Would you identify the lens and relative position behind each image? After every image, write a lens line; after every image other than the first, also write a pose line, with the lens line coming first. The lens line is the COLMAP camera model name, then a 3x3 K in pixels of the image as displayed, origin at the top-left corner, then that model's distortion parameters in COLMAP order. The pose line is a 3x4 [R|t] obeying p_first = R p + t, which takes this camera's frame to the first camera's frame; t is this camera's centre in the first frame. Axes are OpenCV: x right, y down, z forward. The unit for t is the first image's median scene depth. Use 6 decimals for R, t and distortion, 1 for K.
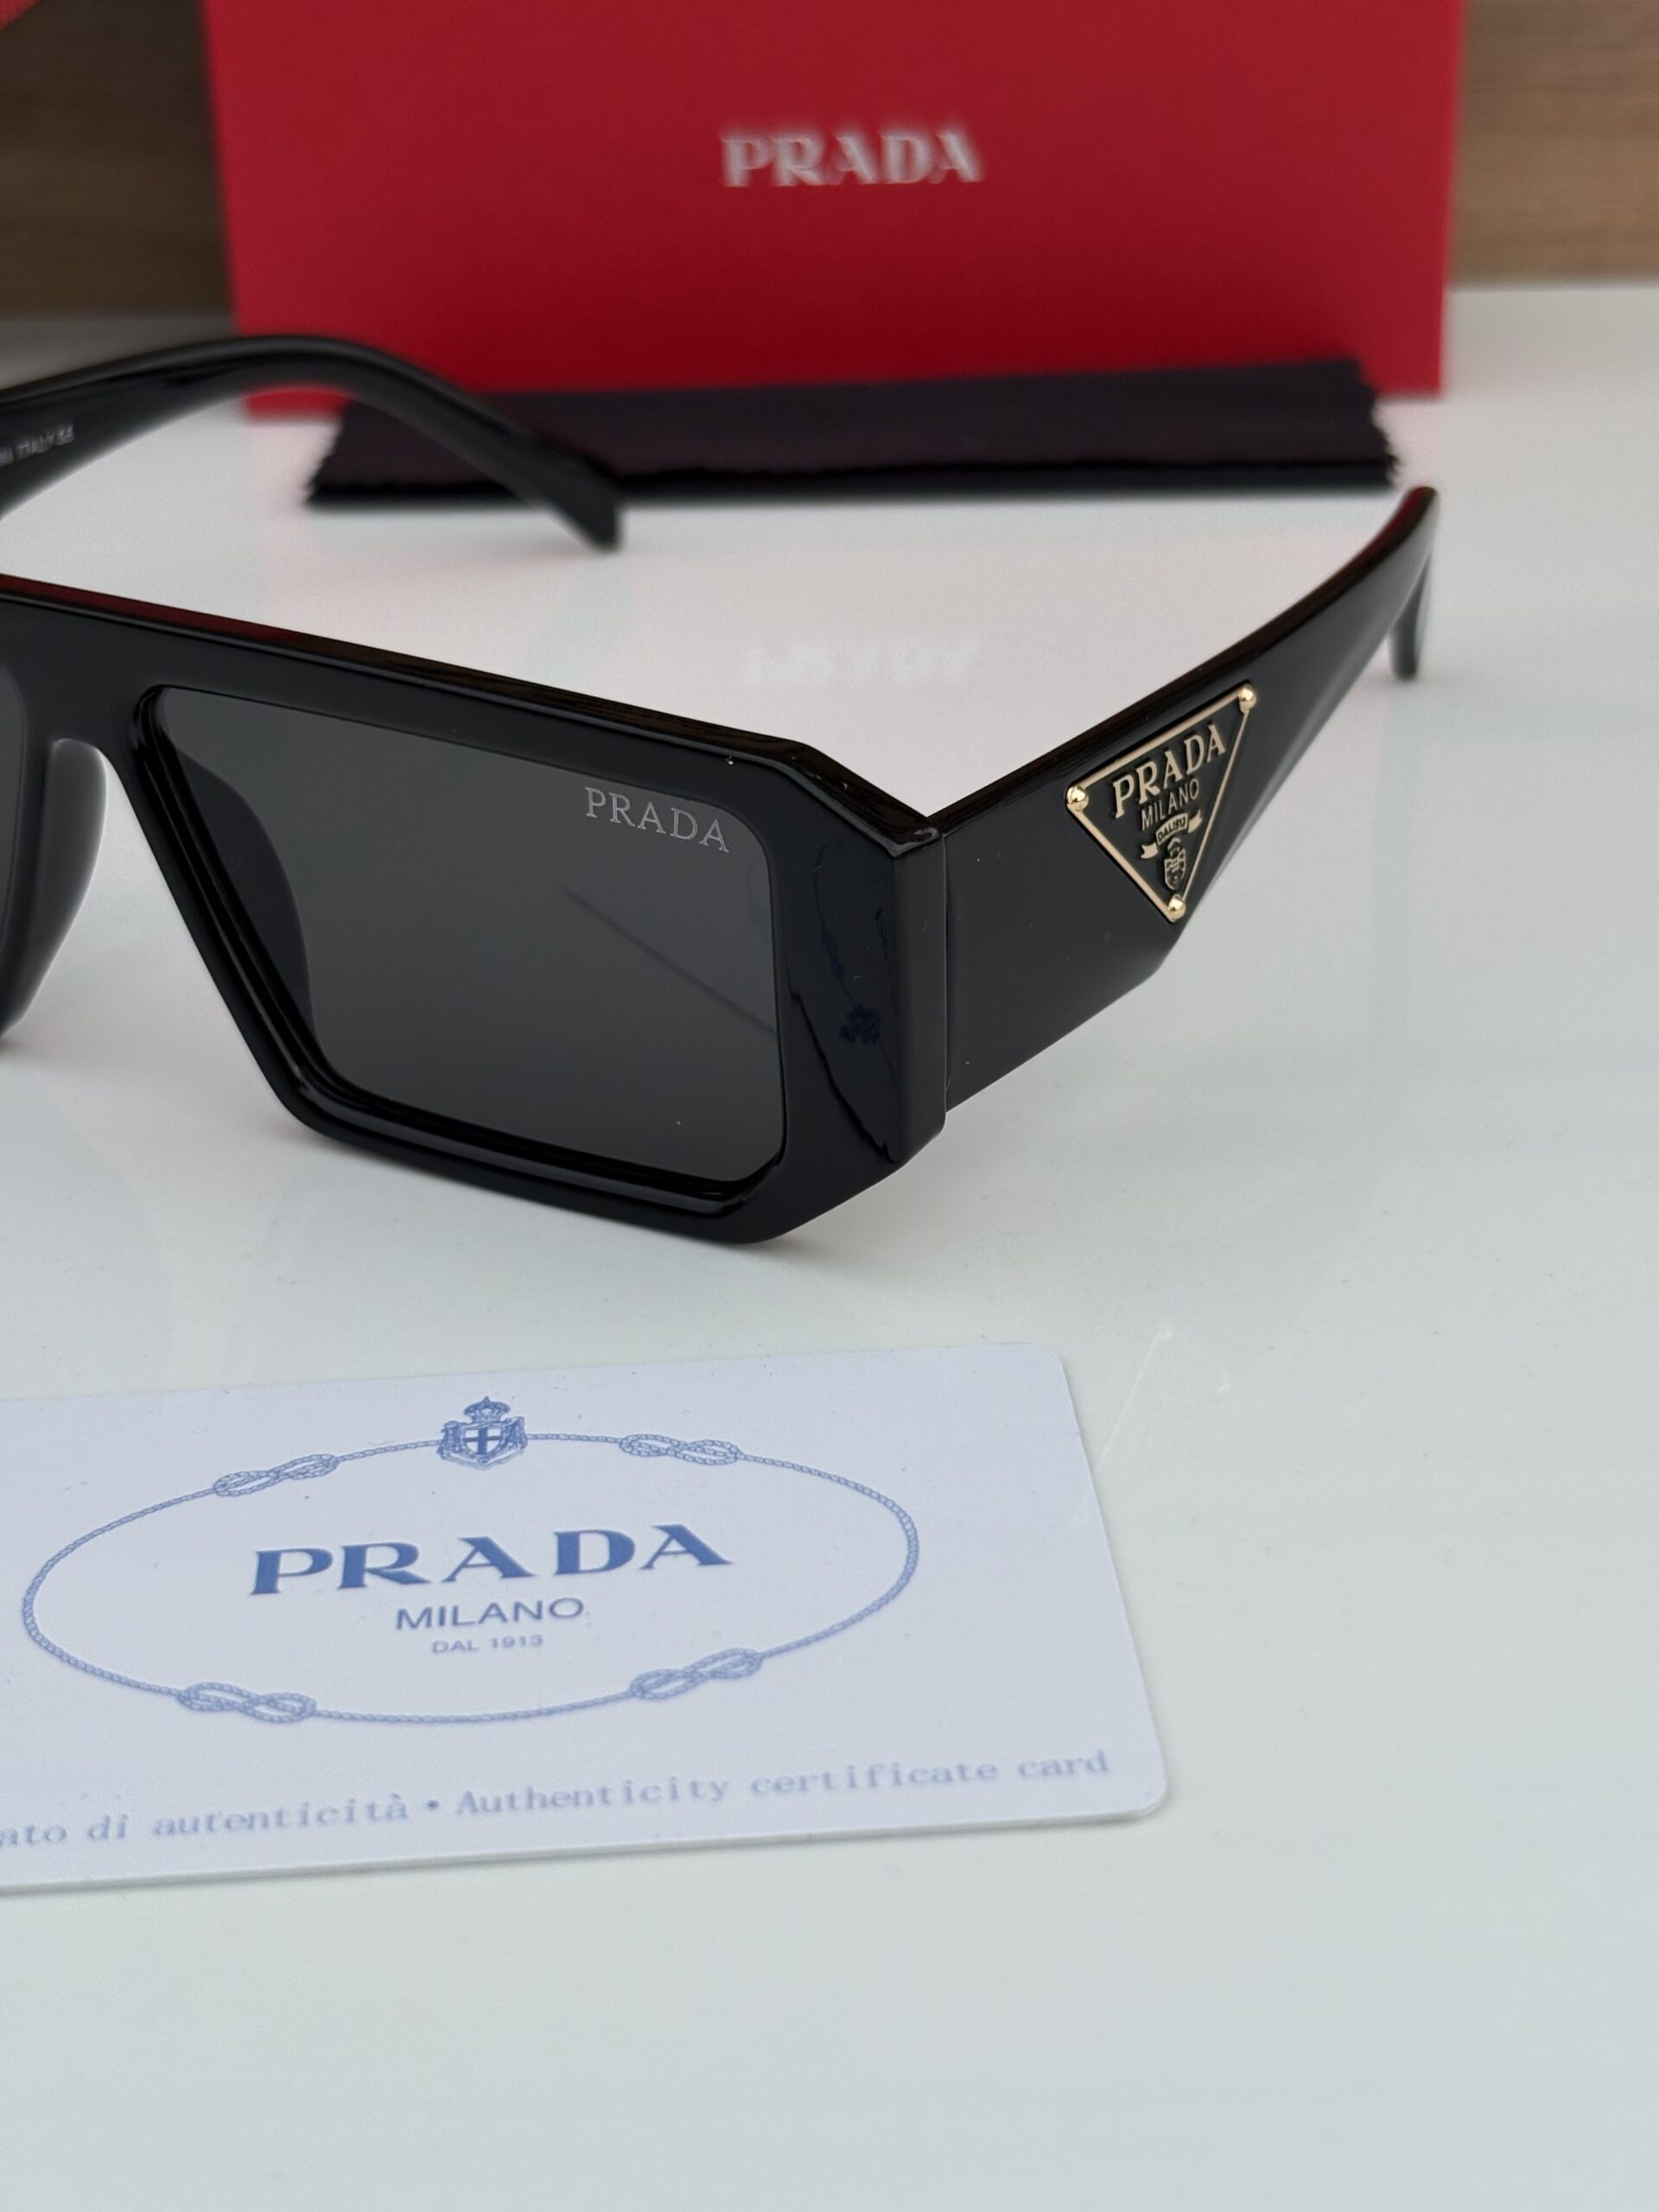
lens RADIAL K [[3329.5, 0, 829.5], [0, 3329.5, 1106.0], [0, 0, 1]] dist [0.092436, -0.415705]
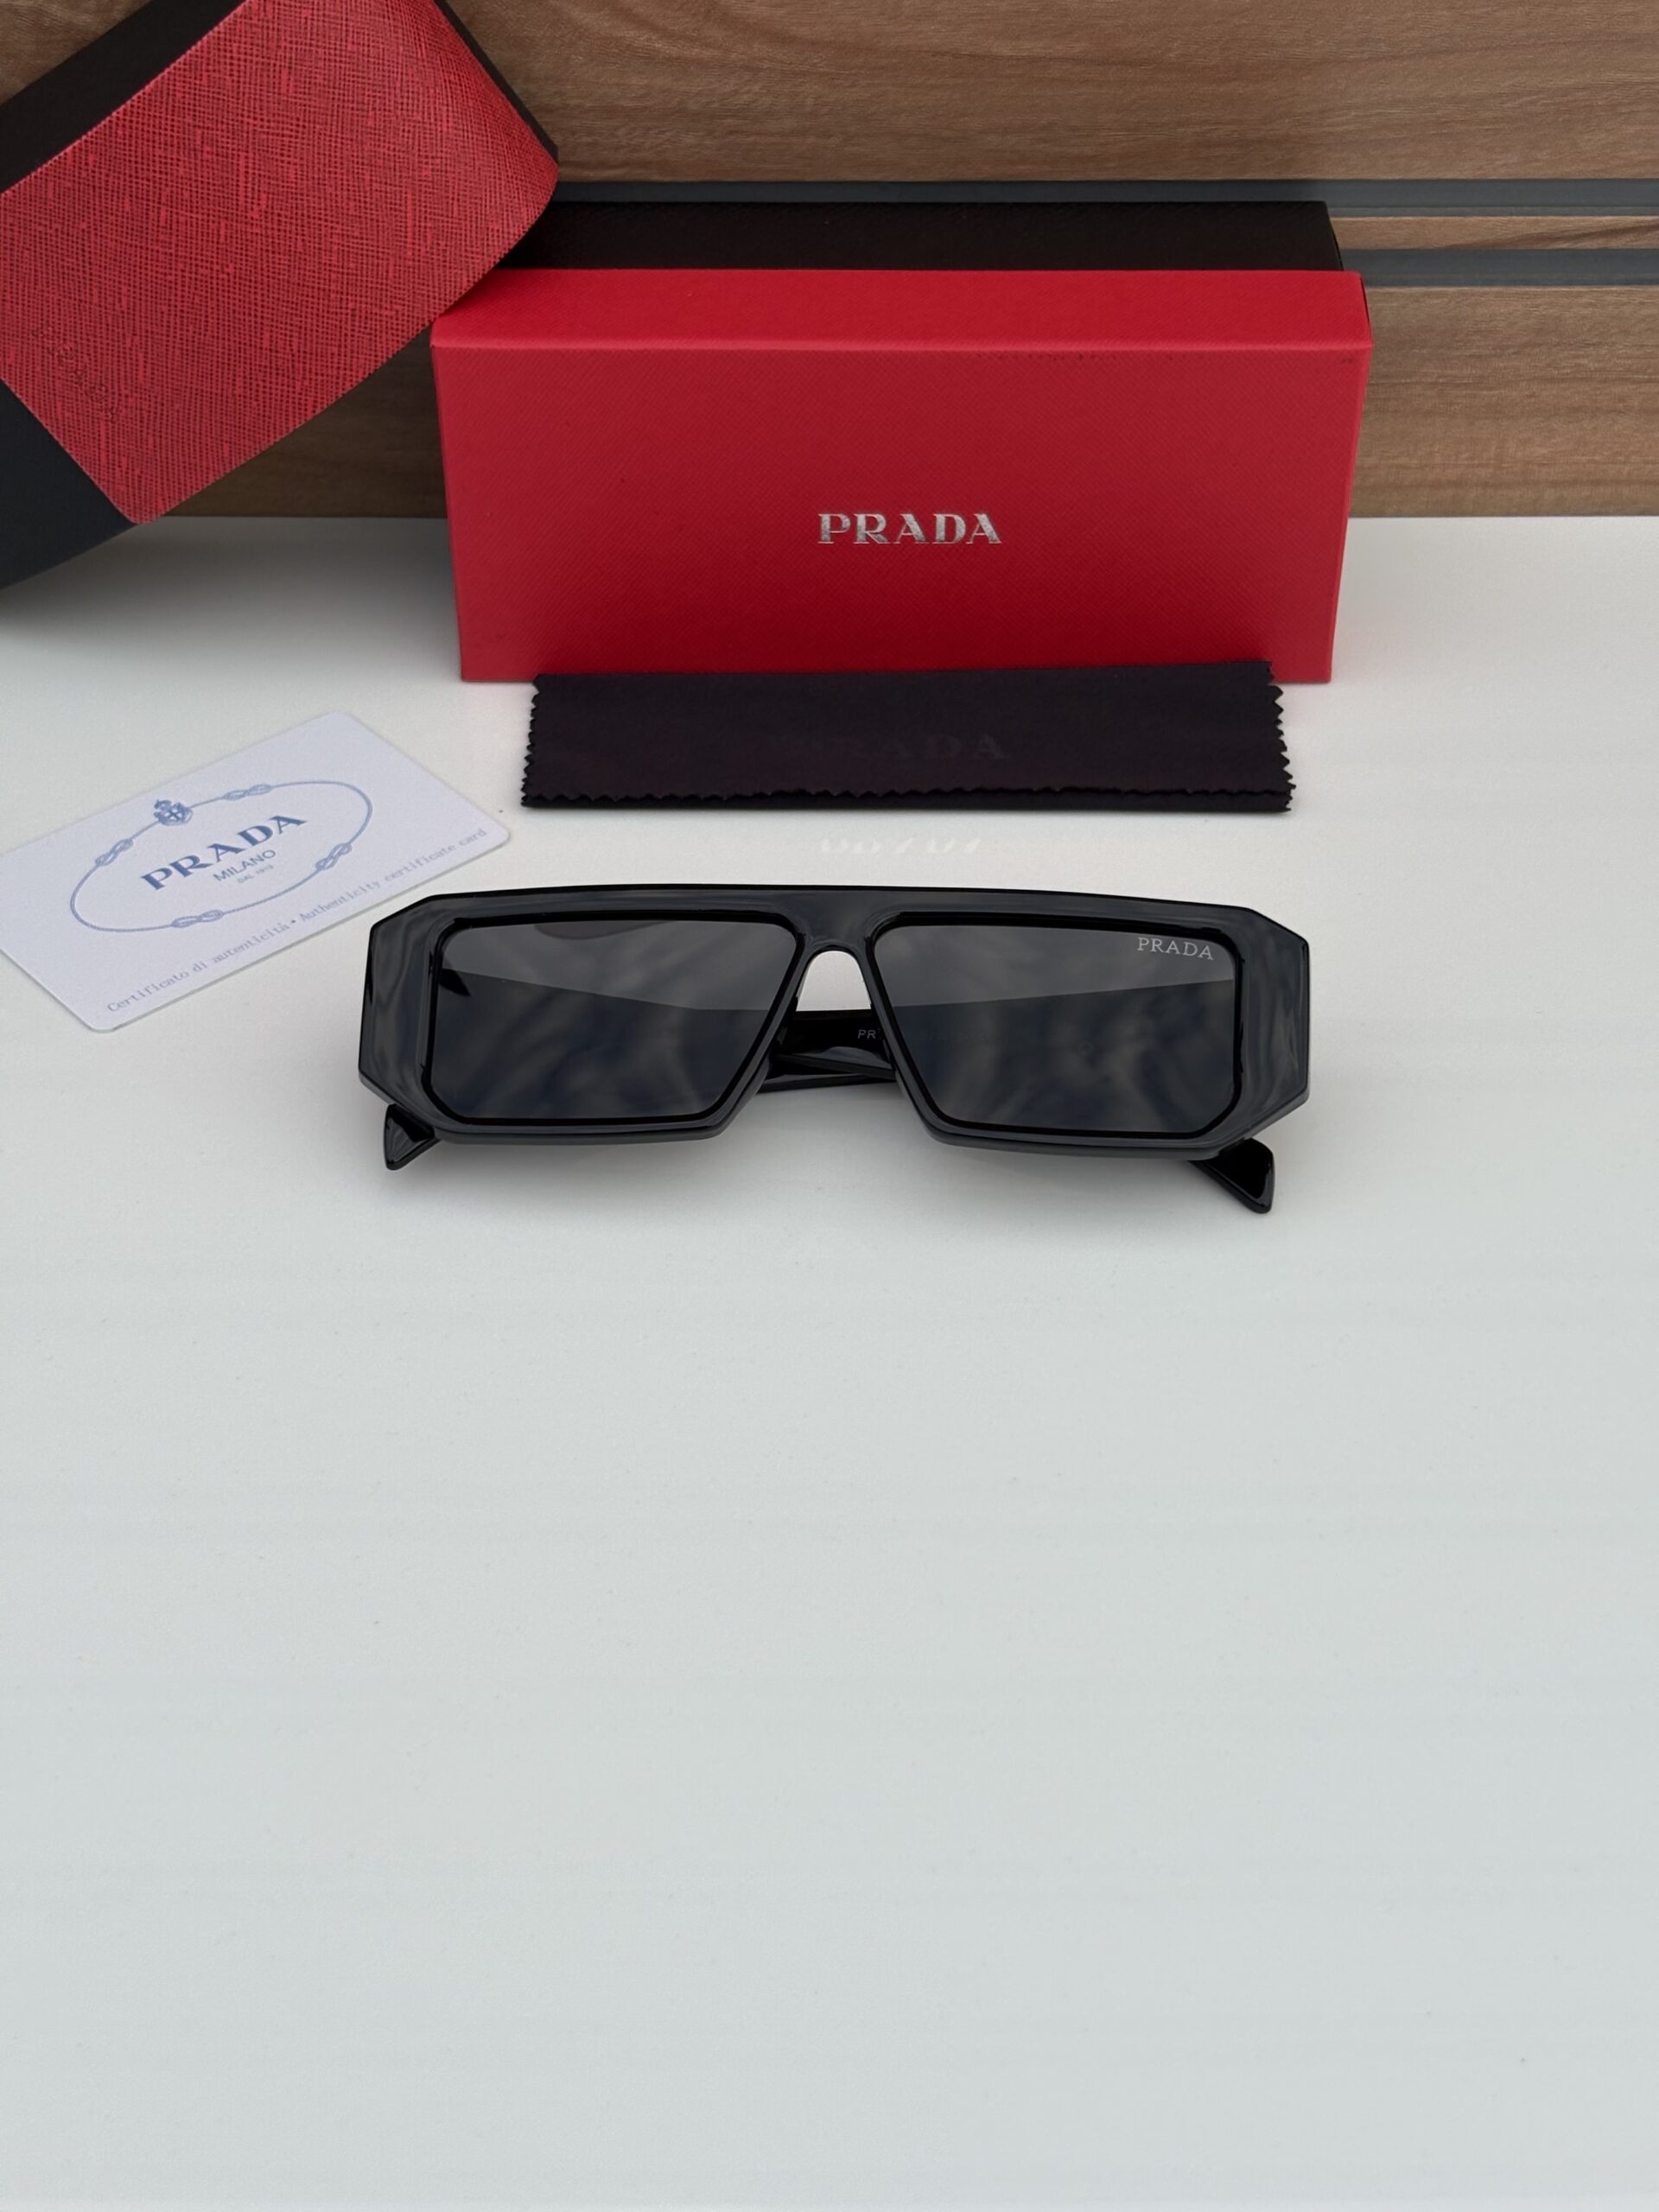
lens RADIAL K [[3329.5, 0, 829.5], [0, 3329.5, 1106.0], [0, 0, 1]] dist [0.092436, -0.415705]
pose [[0.999598, 0.009665, 0.026647, -0.109223], [-0.015239, 0.975900, 0.217685, -0.631286], [-0.023901, -0.218004, 0.975655, -0.701127]]
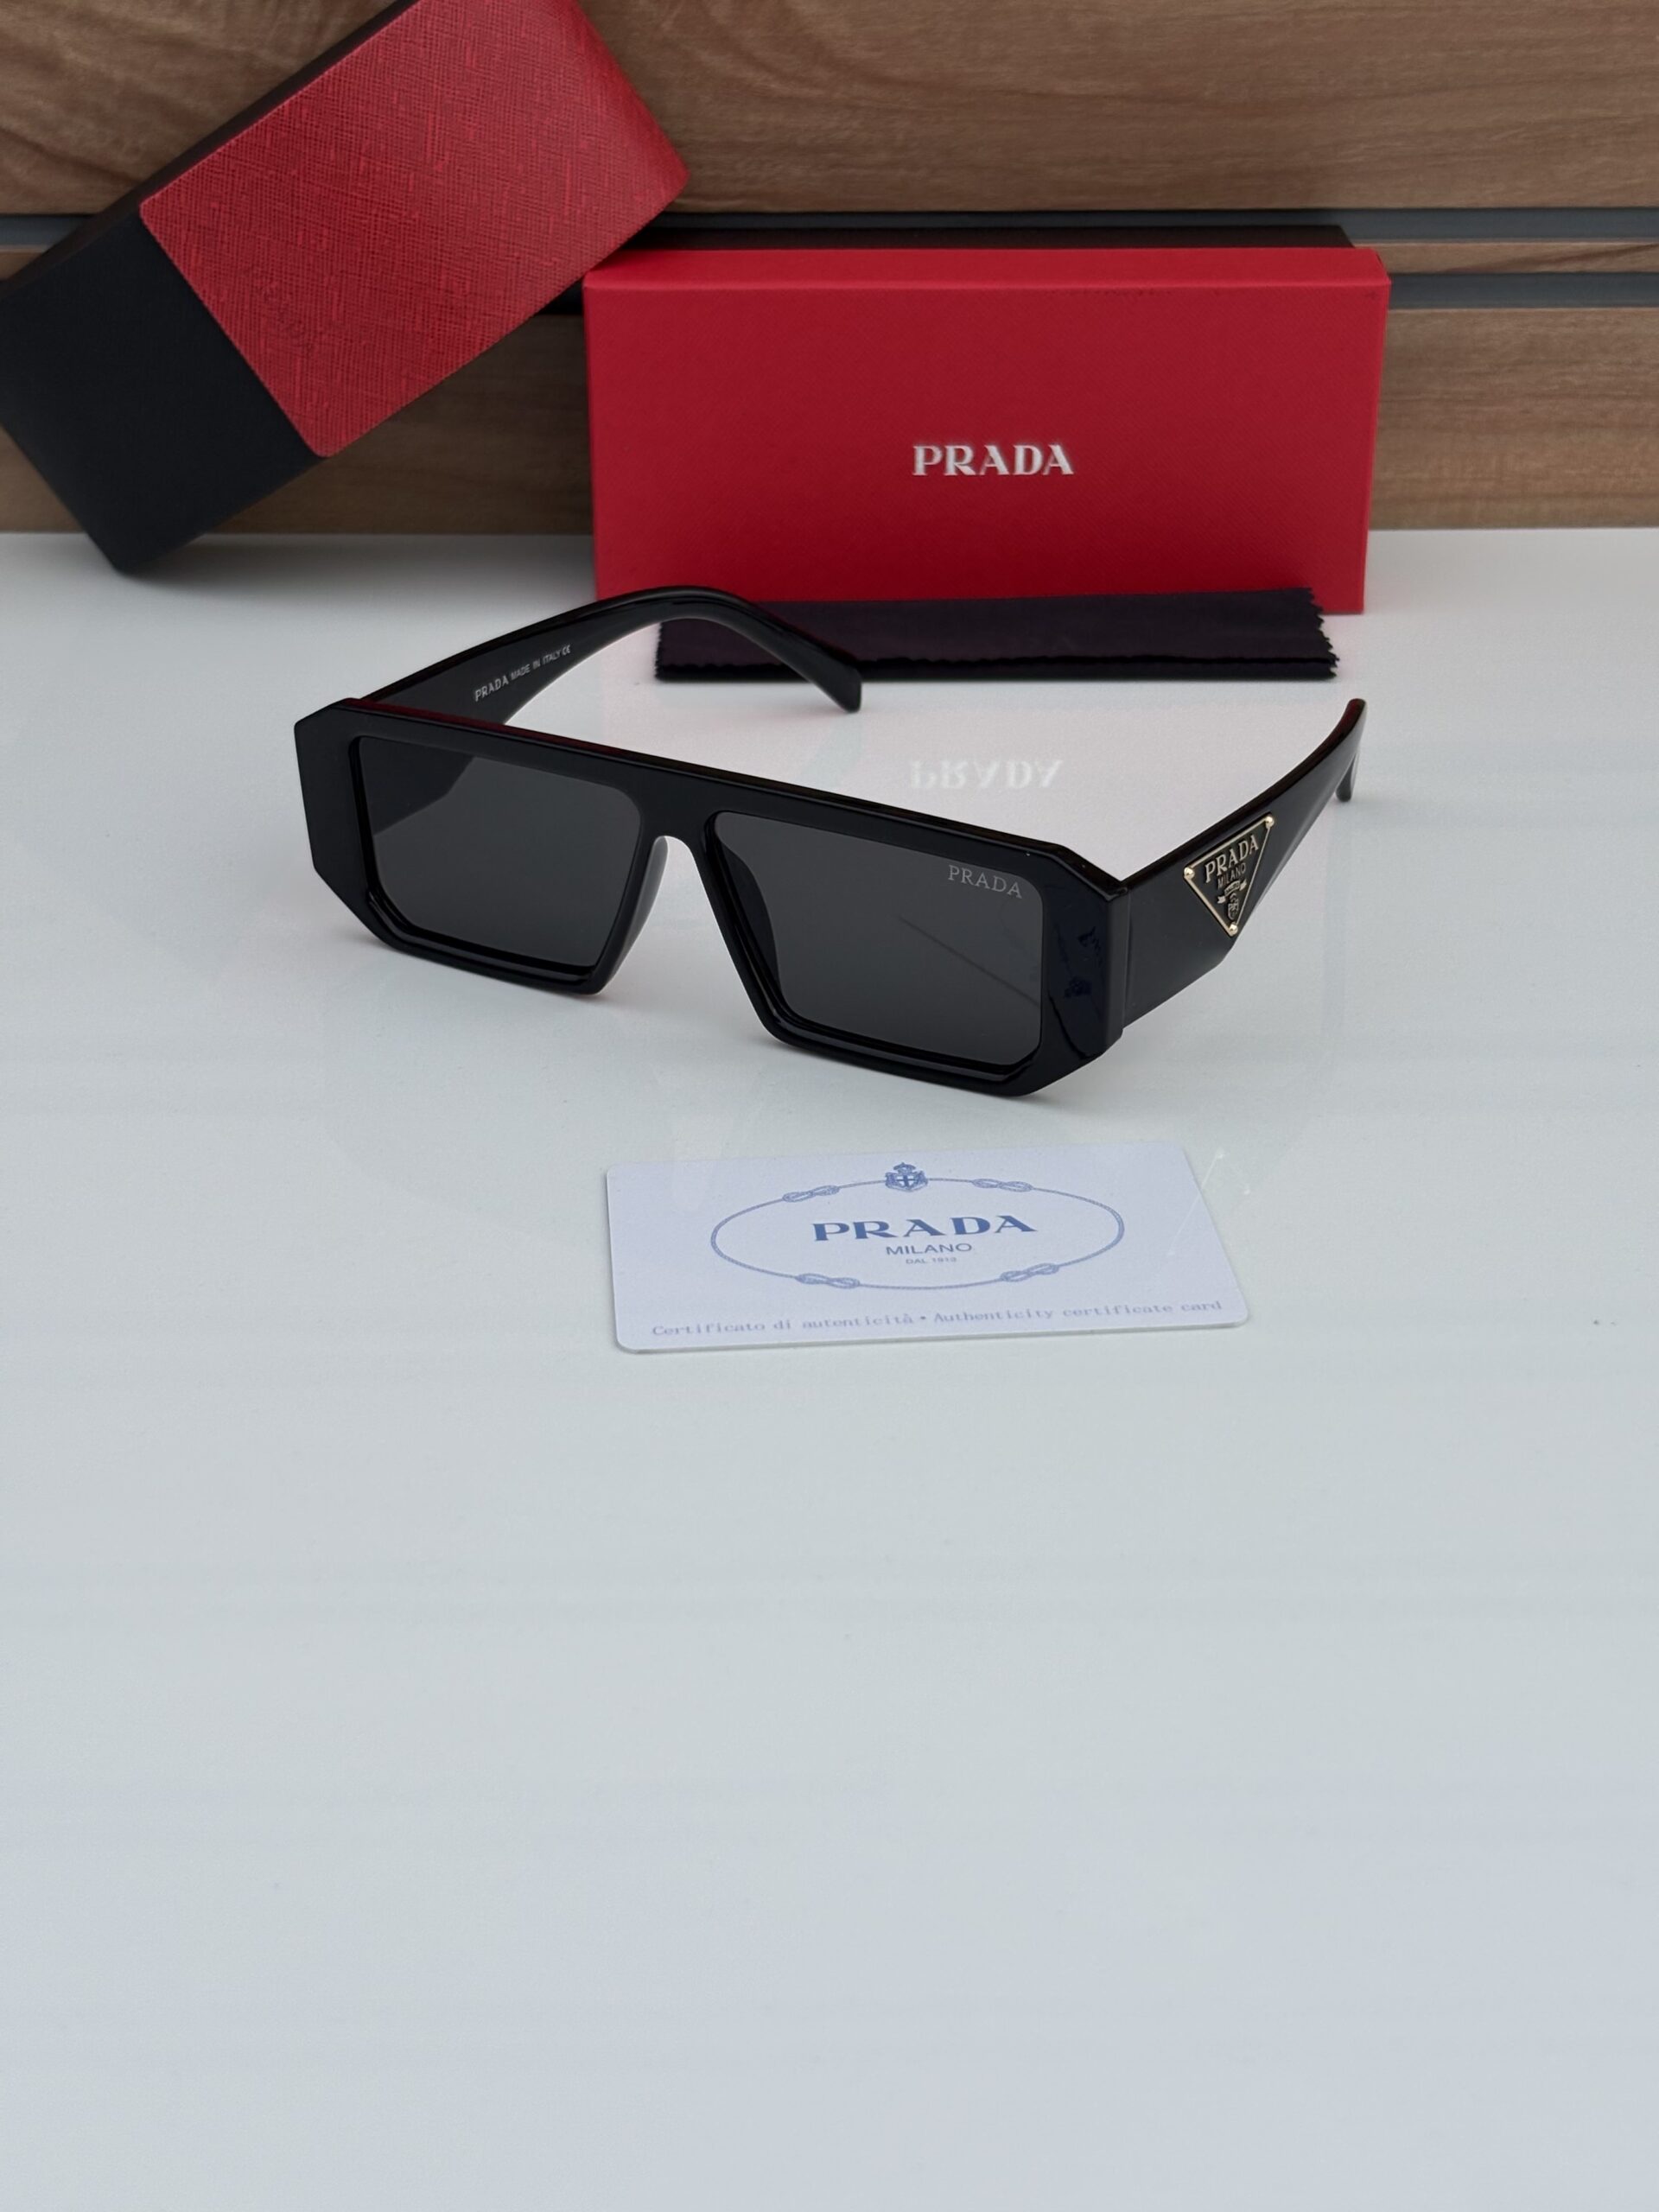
lens RADIAL K [[3292.0, 0, 824.5], [0, 3292.0, 1101.2], [0, 0, 1]] dist [0.129709, -0.561219]
pose [[0.999591, 0.010406, 0.026650, -0.201256], [-0.010008, 0.999837, -0.015027, 0.079031], [-0.026802, 0.014755, 0.999532, -1.000620]]
